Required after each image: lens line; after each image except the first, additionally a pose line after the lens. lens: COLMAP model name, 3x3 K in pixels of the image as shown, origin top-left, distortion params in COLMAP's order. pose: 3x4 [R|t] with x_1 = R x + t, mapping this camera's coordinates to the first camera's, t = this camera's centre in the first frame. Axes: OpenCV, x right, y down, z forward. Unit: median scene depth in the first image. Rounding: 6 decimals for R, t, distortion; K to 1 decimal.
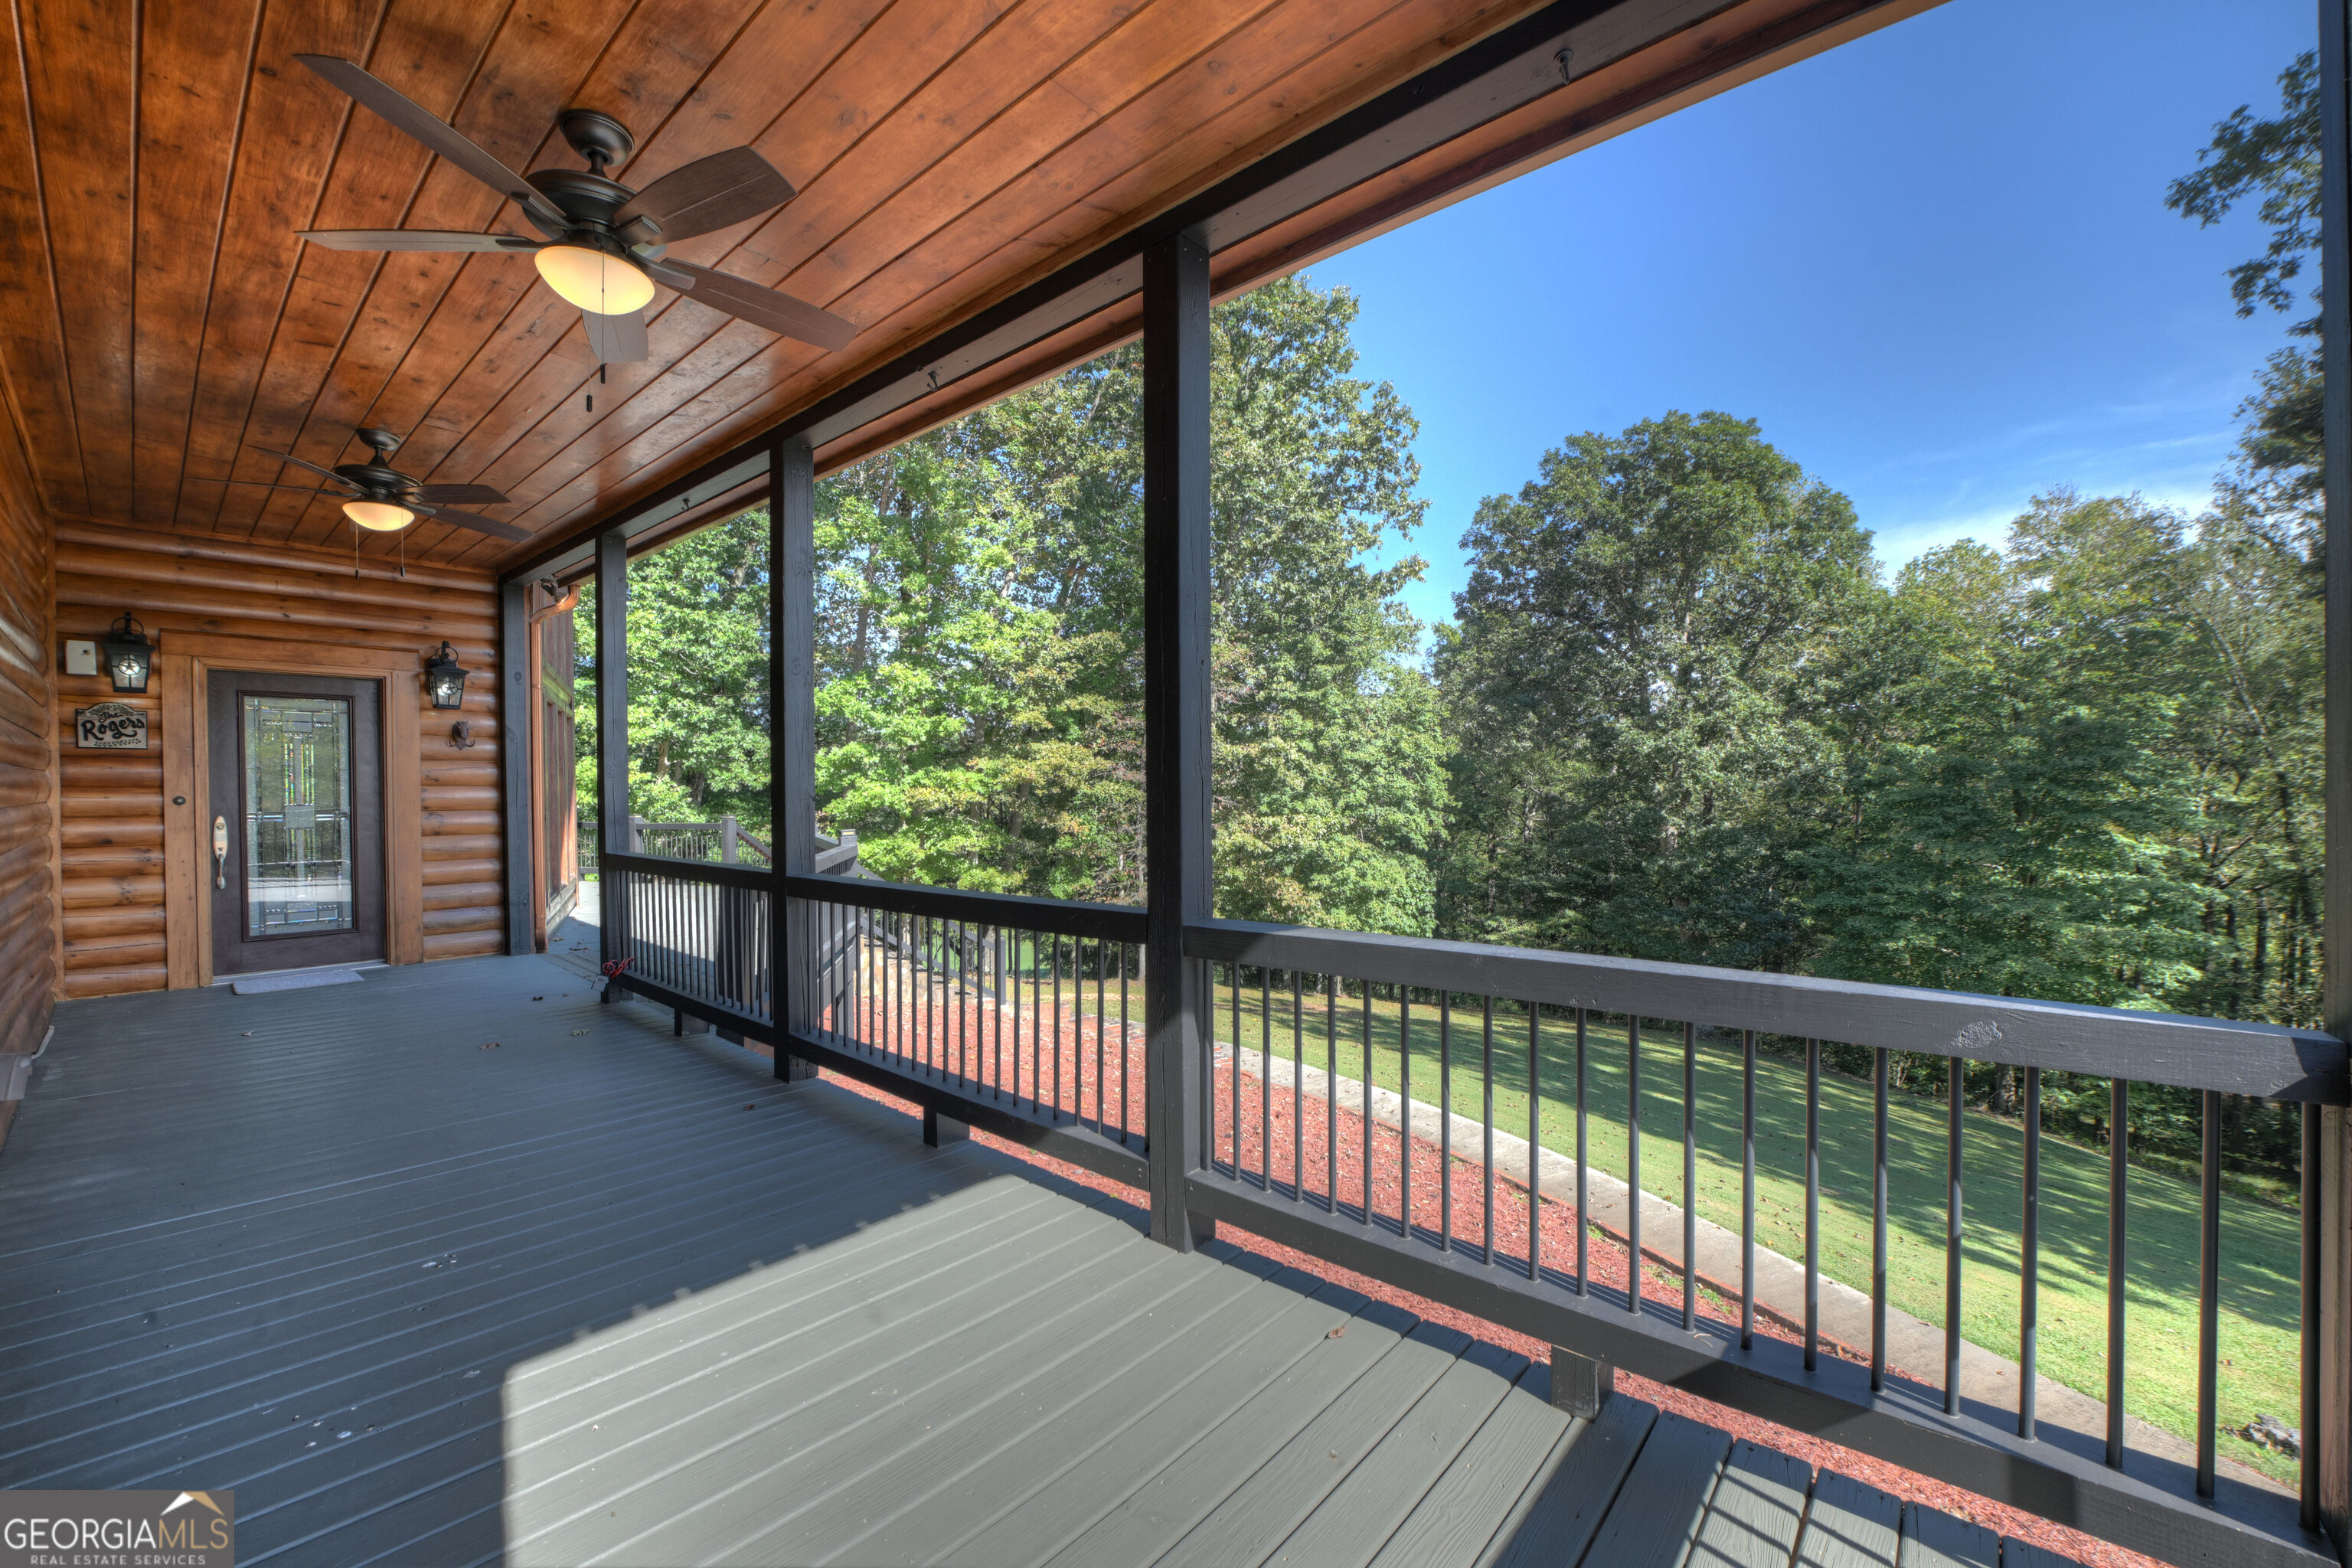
lens RADIAL K [[919.1, 0, 1233.8], [0, 919.1, 855.9], [0, 0, 1]] dist [-0.017486, -0.002493]
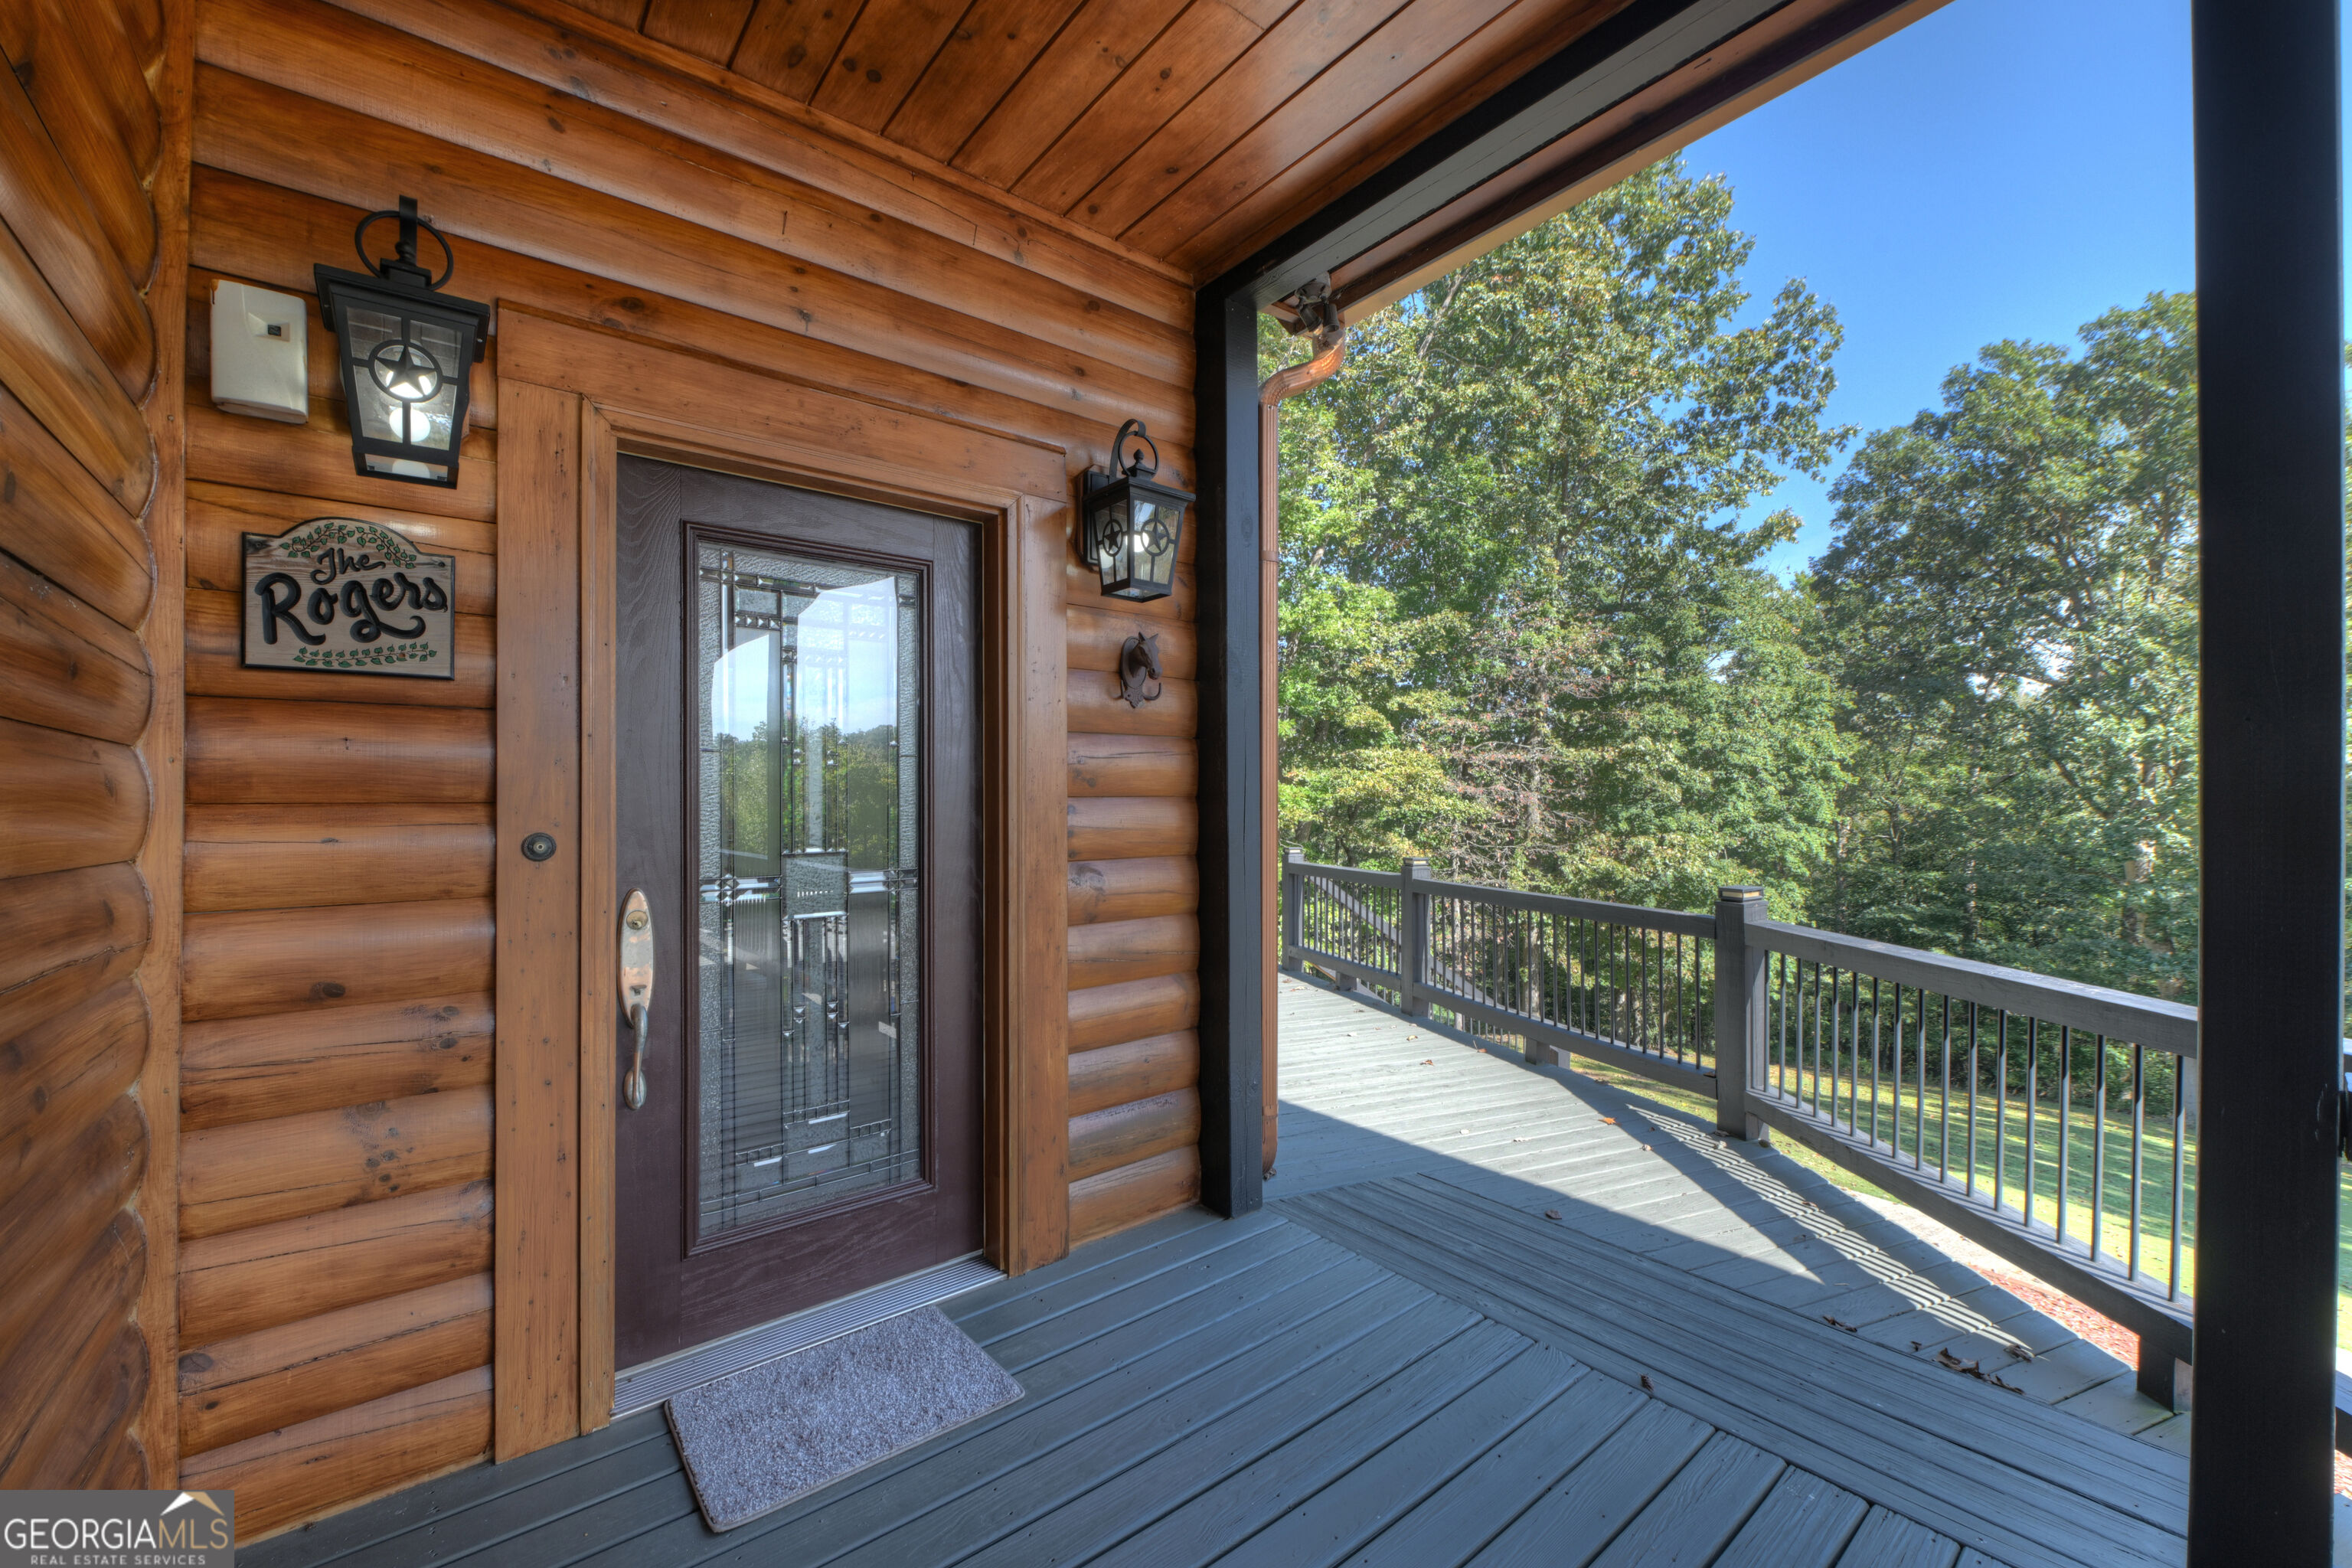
lens RADIAL K [[919.1, 0, 1201.9], [0, 919.1, 851.2], [0, 0, 1]] dist [-0.017486, -0.002493]
pose [[0.983429, -0.004287, -0.181243, -0.221079], [-0.000029, 0.999717, -0.023800, -0.013006], [0.181294, 0.023411, 0.983150, 0.179789]]
